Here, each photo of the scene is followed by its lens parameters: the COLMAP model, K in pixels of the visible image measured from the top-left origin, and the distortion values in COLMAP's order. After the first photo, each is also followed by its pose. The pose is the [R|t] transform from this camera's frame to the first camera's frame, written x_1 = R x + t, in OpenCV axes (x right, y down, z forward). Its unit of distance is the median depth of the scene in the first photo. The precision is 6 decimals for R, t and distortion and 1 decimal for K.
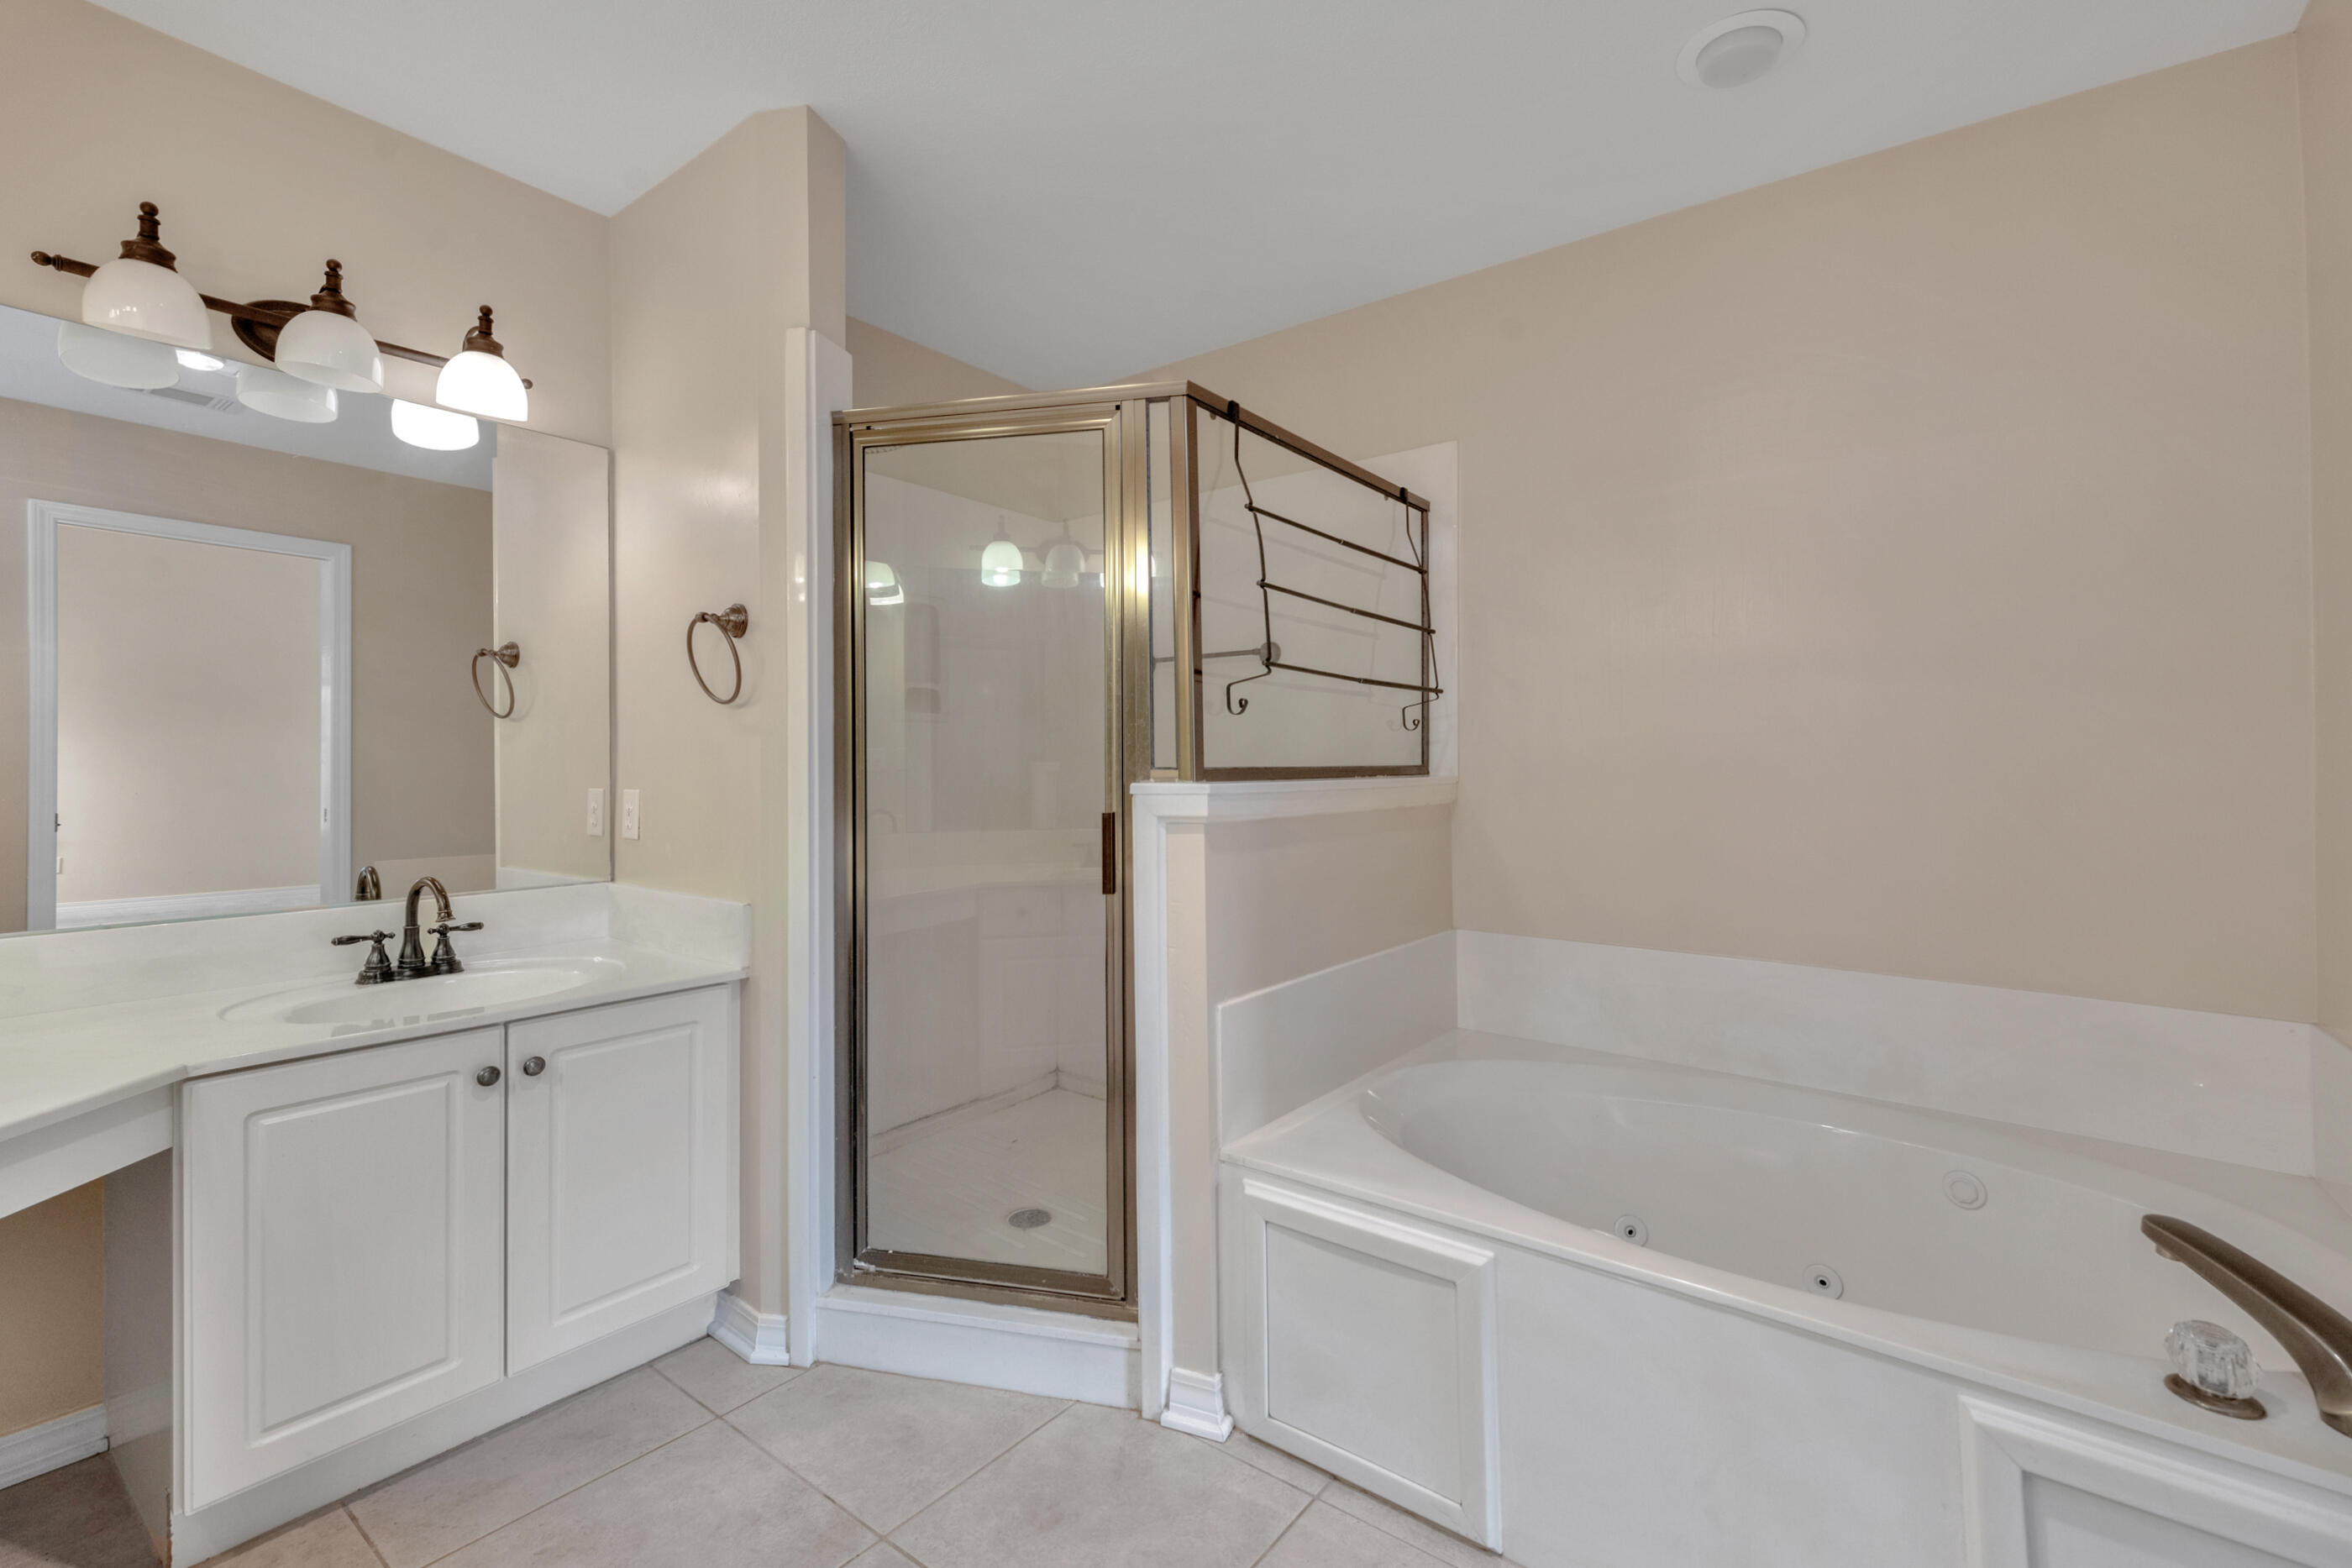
lens RADIAL K [[992.0, 0, 1177.6], [0, 992.0, 747.1], [0, 0, 1]] dist [0.000754, 0.000253]
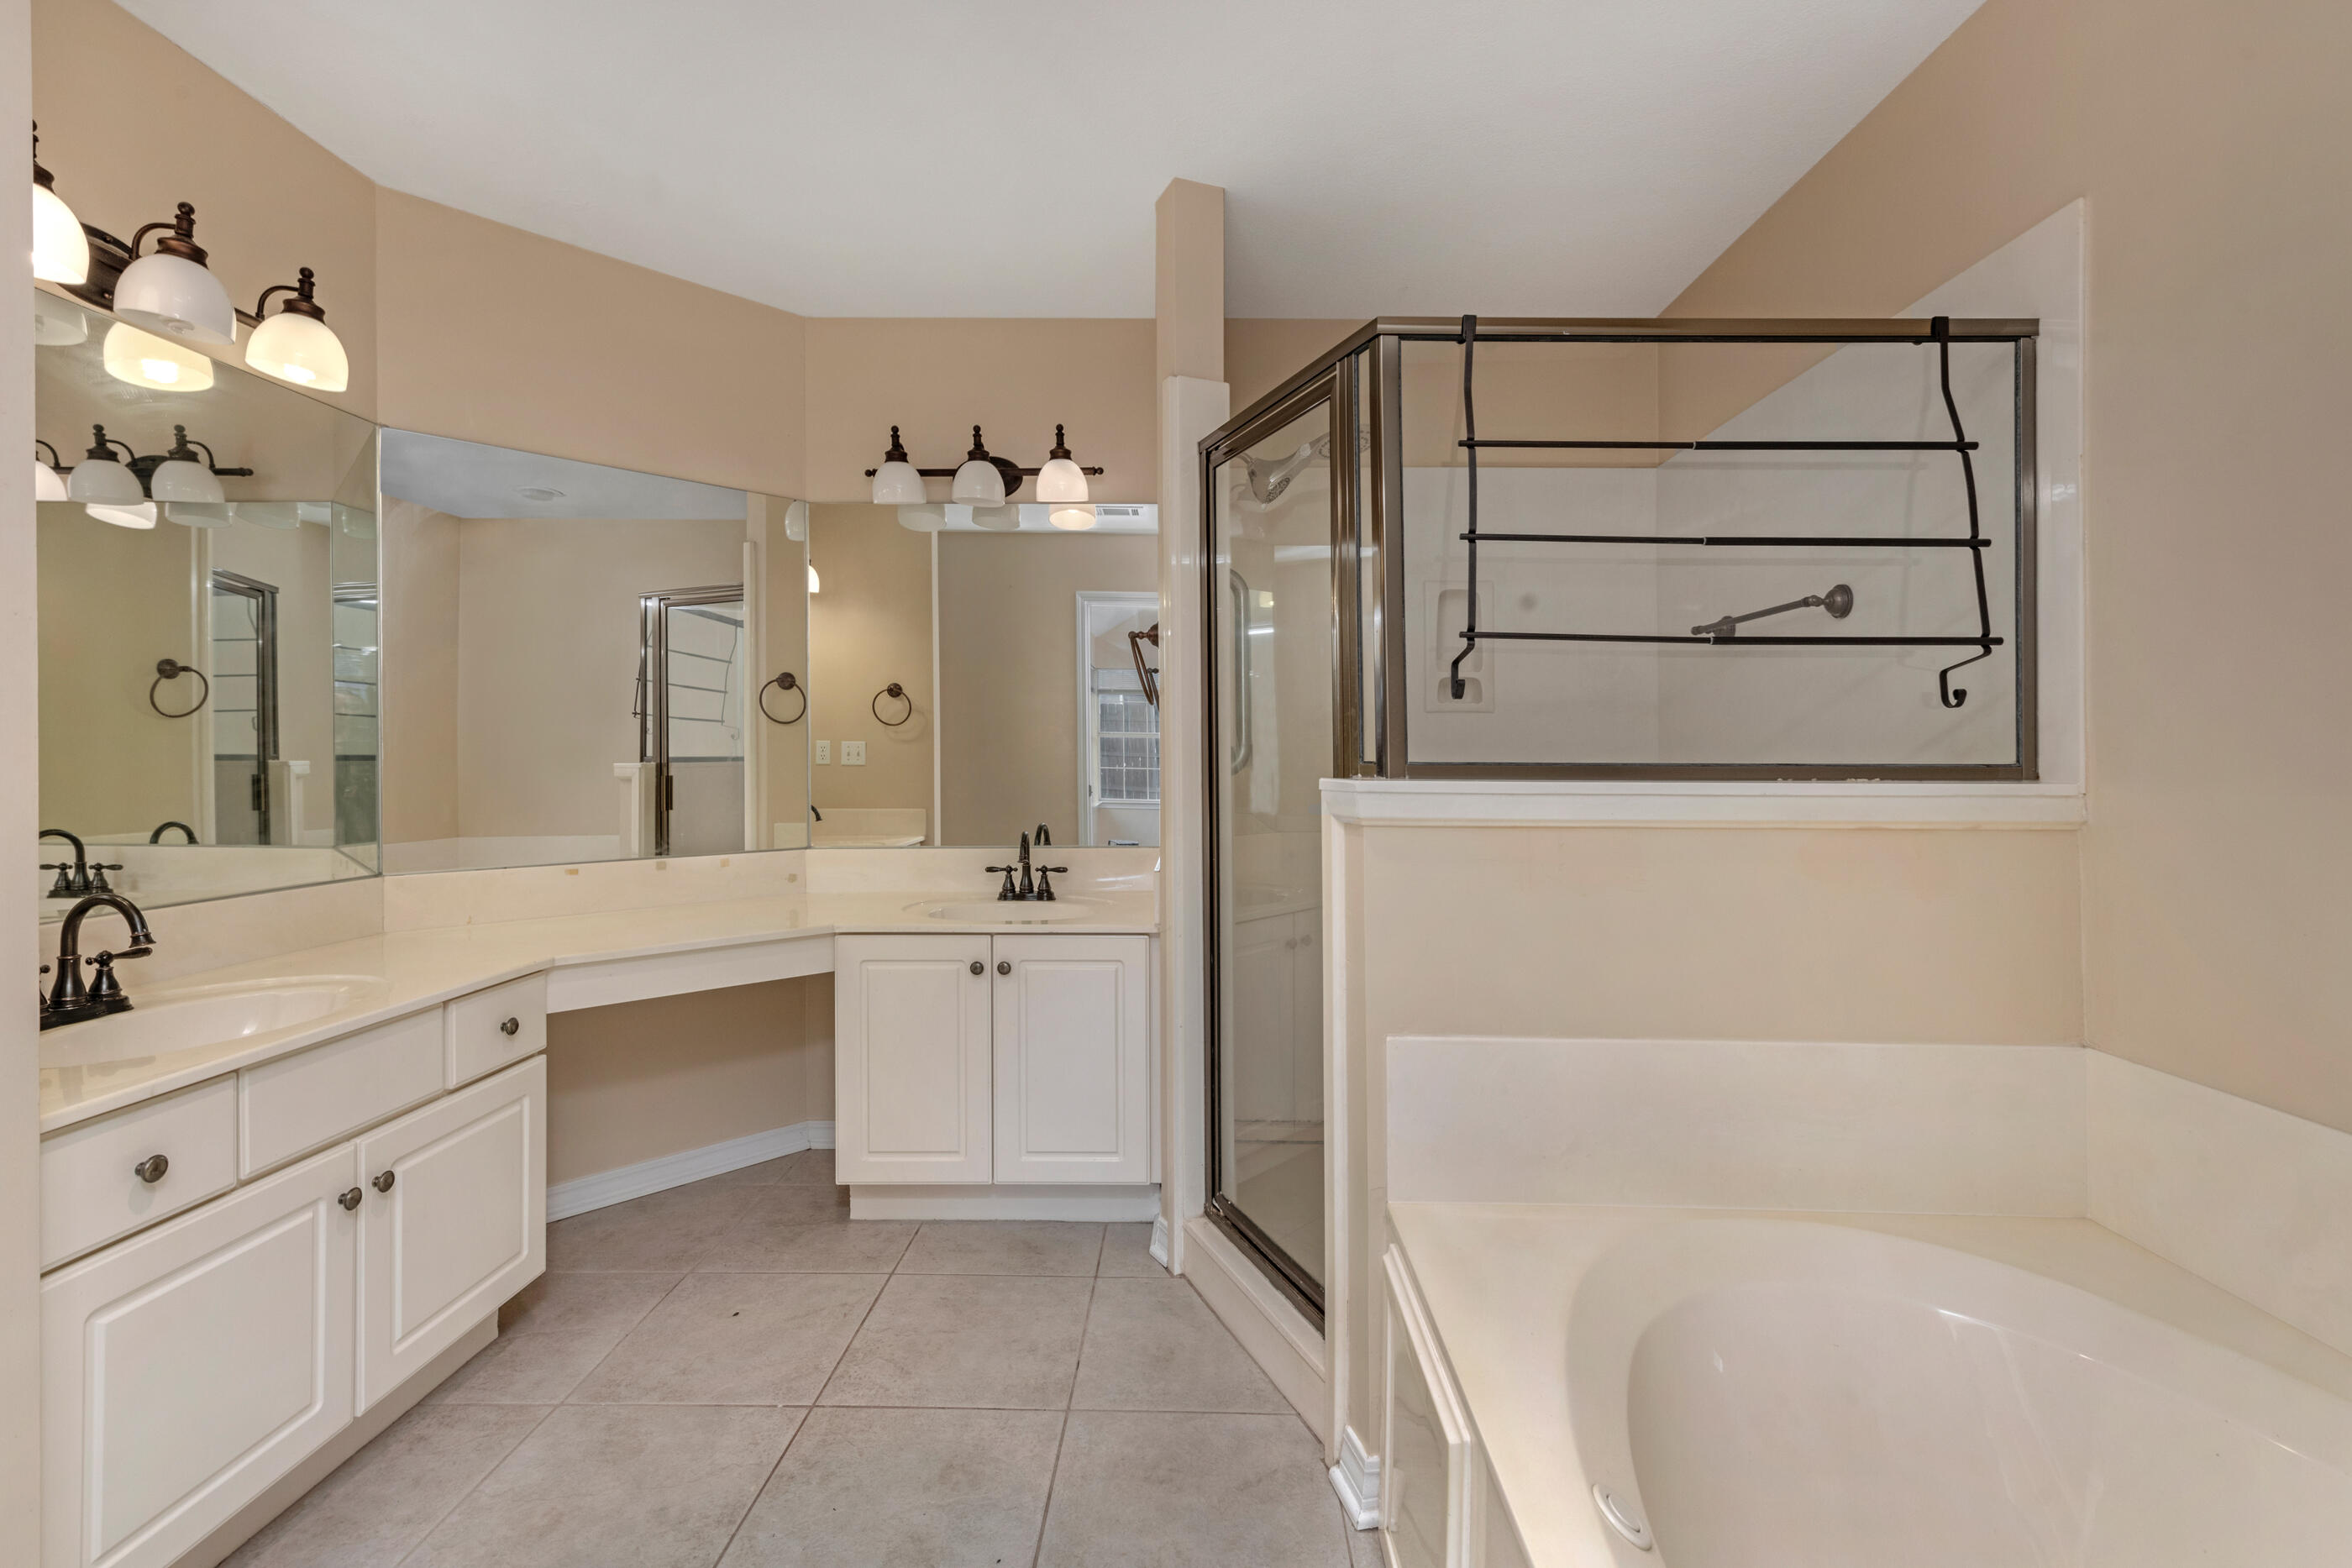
lens RADIAL K [[1031.6, 0, 1216.1], [0, 1031.6, 749.2], [0, 0, 1]] dist [0.014233, 0.000011]
pose [[0.599760, 0.000540, -0.800180, 0.617692], [0.007901, 0.999947, 0.006596, 0.001996], [0.800141, -0.010278, 0.599724, 0.314923]]
